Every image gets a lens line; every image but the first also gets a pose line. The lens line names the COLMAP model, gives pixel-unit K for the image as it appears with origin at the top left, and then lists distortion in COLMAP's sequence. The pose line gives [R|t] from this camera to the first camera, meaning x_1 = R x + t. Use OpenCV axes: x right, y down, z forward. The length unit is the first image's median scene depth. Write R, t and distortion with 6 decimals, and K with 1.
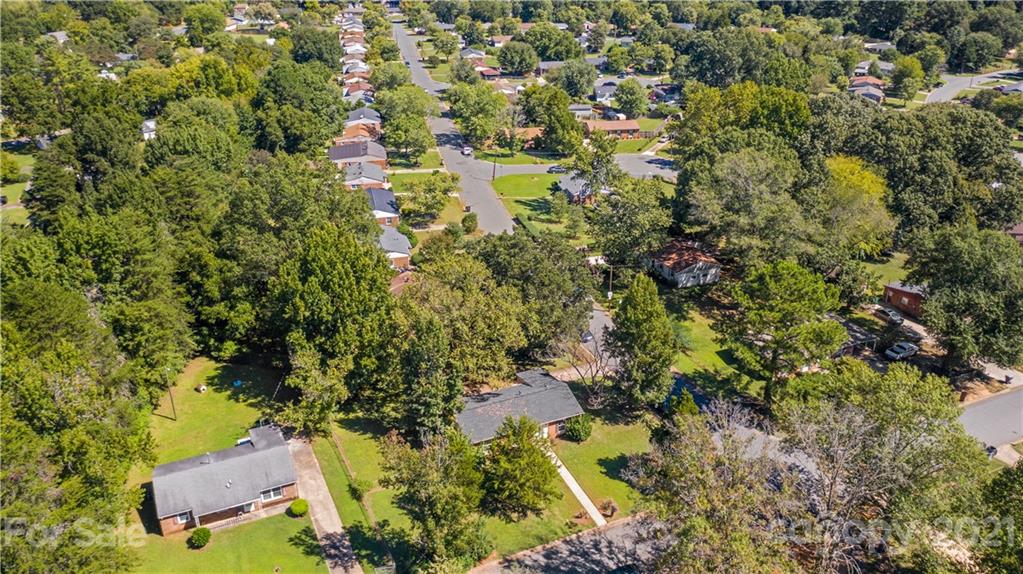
lens RADIAL K [[813.4, 0, 512.0], [0, 813.4, 289.0], [0, 0, 1]] dist [-0.012972, -0.011624]
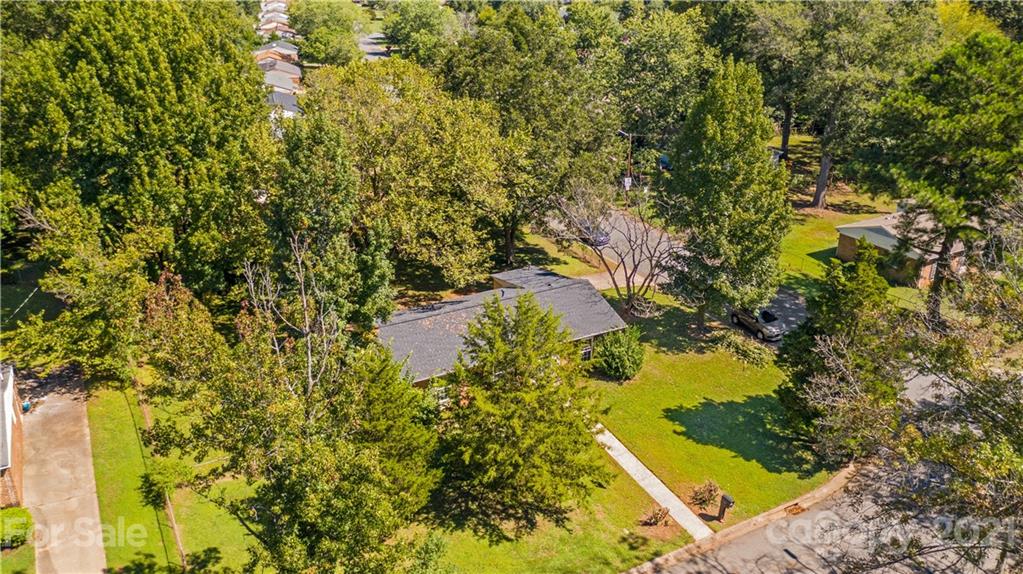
lens RADIAL K [[813.4, 0, 513.4], [0, 813.4, 291.4], [0, 0, 1]] dist [-0.012972, -0.011624]
pose [[0.997682, -0.026027, 0.062871, -0.017623], [0.027779, 0.999245, -0.027160, 0.149887], [-0.062117, 0.028843, 0.997652, 0.508608]]
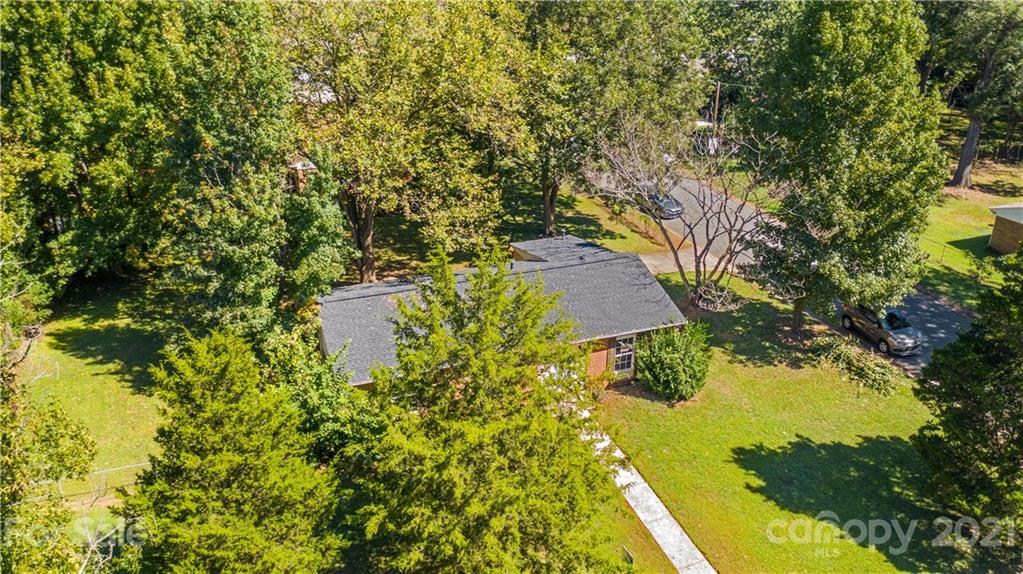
lens RADIAL K [[813.4, 0, 506.7], [0, 813.4, 282.6], [0, 0, 1]] dist [-0.012972, -0.011624]
pose [[0.997965, 0.026705, -0.057901, 0.030839], [-0.028267, 0.999254, -0.026329, 0.154581], [0.057155, 0.027912, 0.997975, 0.670416]]
